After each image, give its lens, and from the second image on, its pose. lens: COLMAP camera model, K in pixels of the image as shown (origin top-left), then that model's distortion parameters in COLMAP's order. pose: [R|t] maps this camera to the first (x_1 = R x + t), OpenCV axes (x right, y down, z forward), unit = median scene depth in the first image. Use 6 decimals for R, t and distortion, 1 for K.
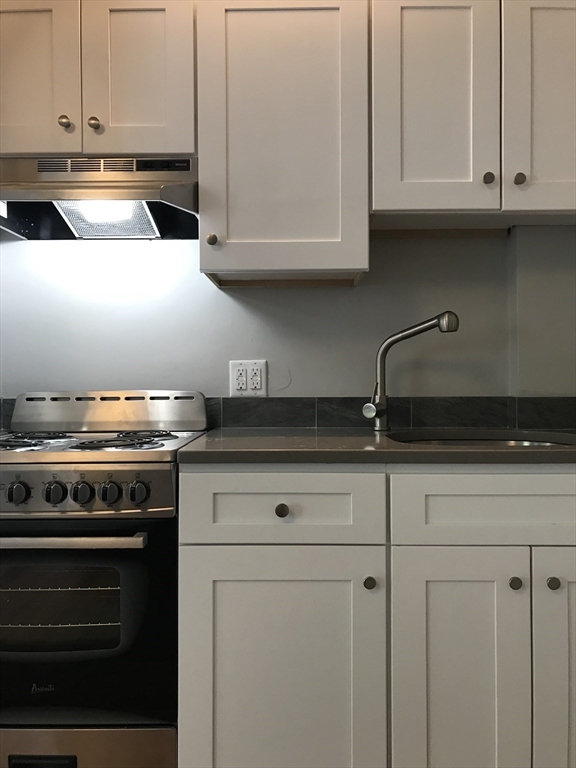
lens RADIAL K [[633.7, 0, 284.4], [0, 633.7, 382.3], [0, 0, 1]] dist [0.048351, -0.060018]
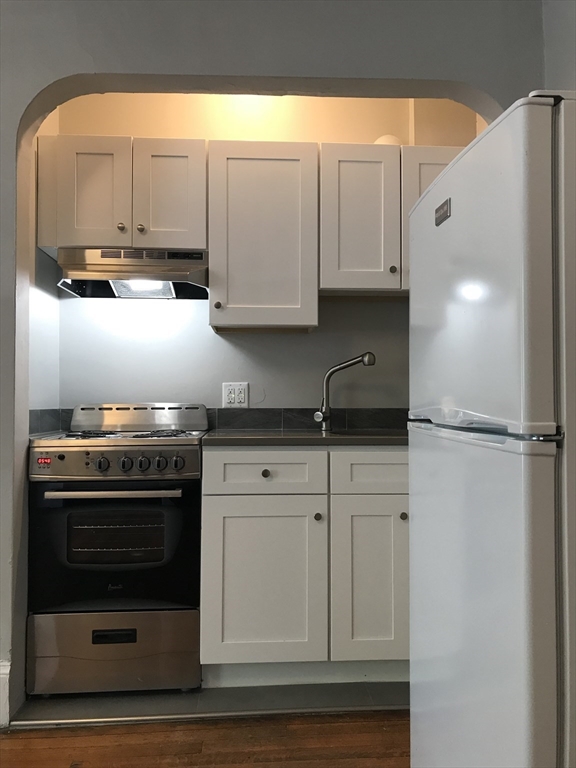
lens RADIAL K [[633.7, 0, 286.9], [0, 633.7, 382.8], [0, 0, 1]] dist [0.048351, -0.060018]
pose [[0.996711, 0.006599, 0.080773, -0.068408], [-0.003954, 0.999452, -0.032869, 0.015253], [-0.080946, 0.032442, 0.996190, -0.540822]]
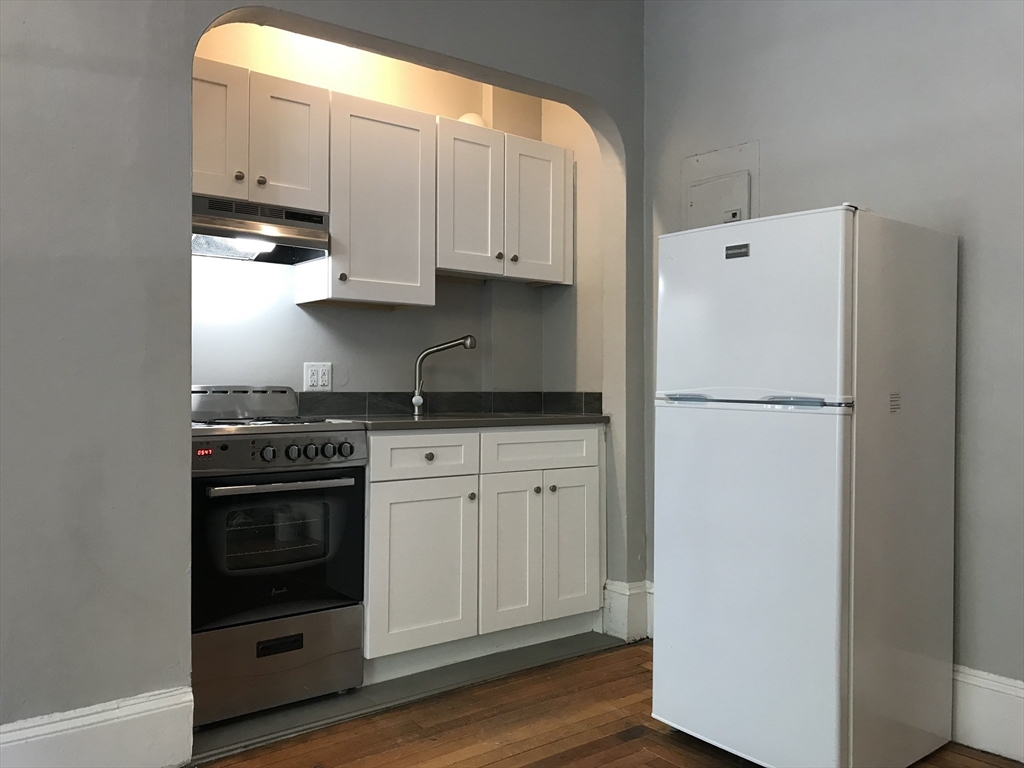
lens RADIAL K [[845.0, 0, 514.3], [0, 845.0, 383.1], [0, 0, 1]] dist [0.048351, -0.060018]
pose [[0.774865, 0.011007, 0.632031, -0.987199], [-0.004867, 0.999923, -0.011447, 0.028298], [-0.632108, 0.005794, 0.774859, -0.677050]]
